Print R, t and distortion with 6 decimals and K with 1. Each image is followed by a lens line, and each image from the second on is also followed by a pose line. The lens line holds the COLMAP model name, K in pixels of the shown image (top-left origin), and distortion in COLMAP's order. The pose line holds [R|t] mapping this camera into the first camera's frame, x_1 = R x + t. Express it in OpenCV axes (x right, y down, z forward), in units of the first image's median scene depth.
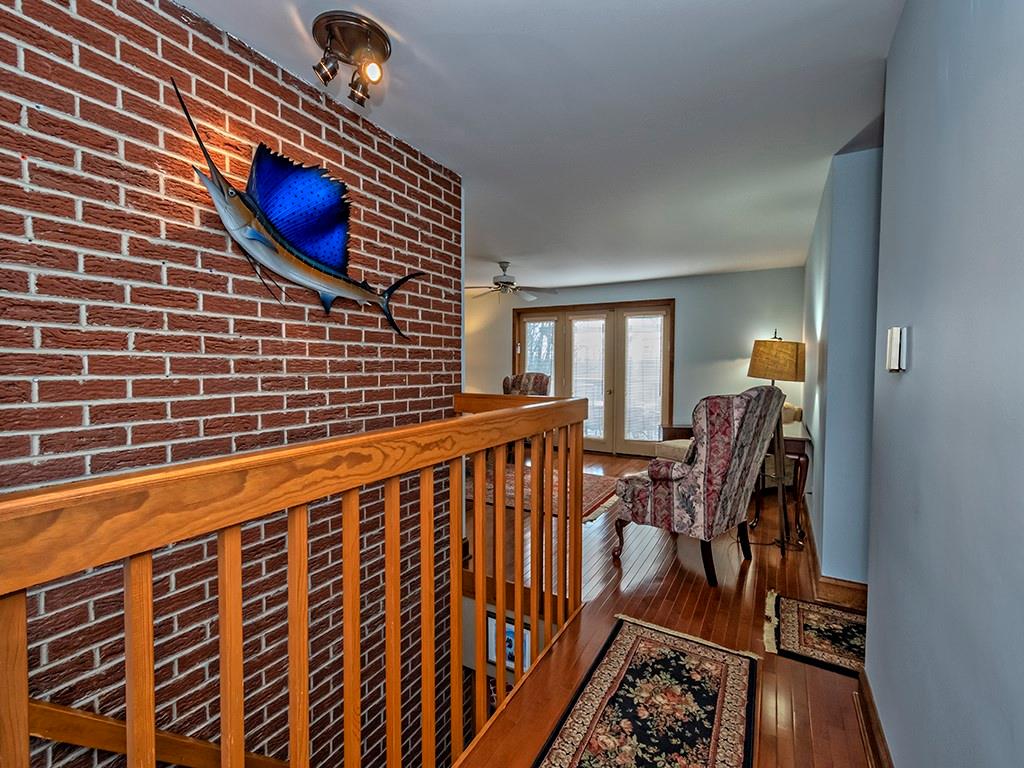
lens RADIAL K [[458.7, 0, 503.9], [0, 458.7, 388.6], [0, 0, 1]] dist [0.015541, -0.000388]
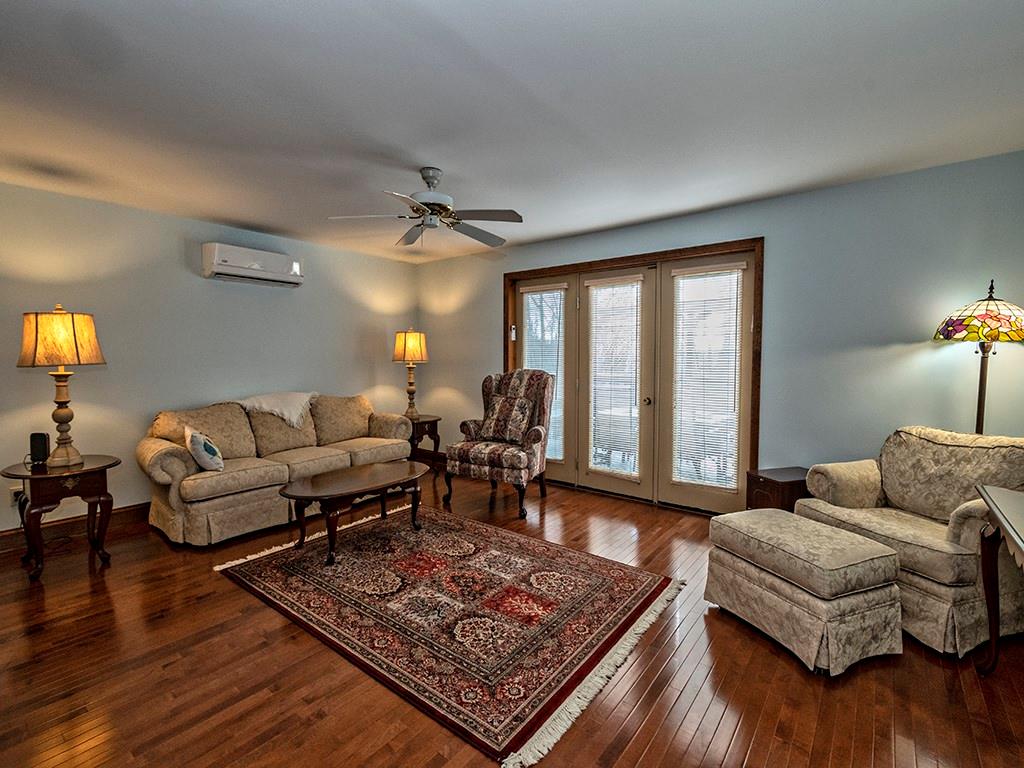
lens RADIAL K [[458.7, 0, 506.2], [0, 458.7, 382.5], [0, 0, 1]] dist [0.015541, -0.000388]
pose [[0.989187, 0.004852, -0.146581, 0.128498], [-0.004475, 0.999986, 0.002901, -0.018119], [0.146593, -0.002213, 0.989194, 0.353723]]
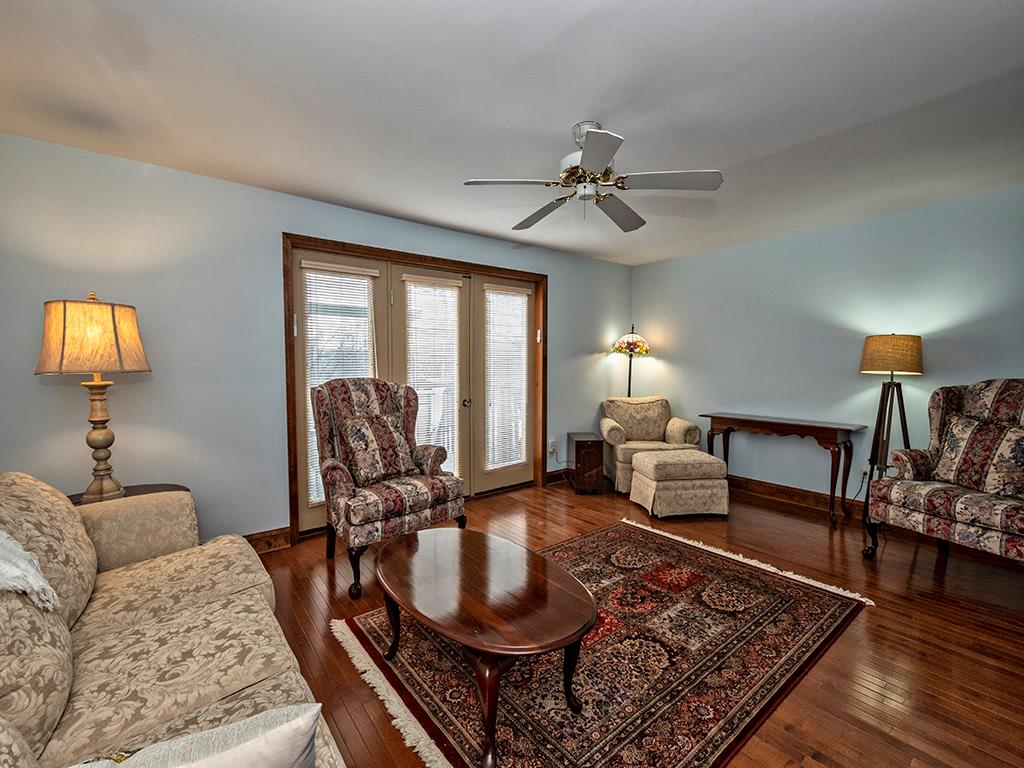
lens RADIAL K [[458.7, 0, 503.2], [0, 458.7, 381.6], [0, 0, 1]] dist [0.015541, -0.000388]
pose [[0.367396, -0.047725, 0.928839, -0.334584], [0.051367, 0.998199, 0.030971, -0.038331], [-0.928645, 0.036333, 0.369186, 0.687420]]
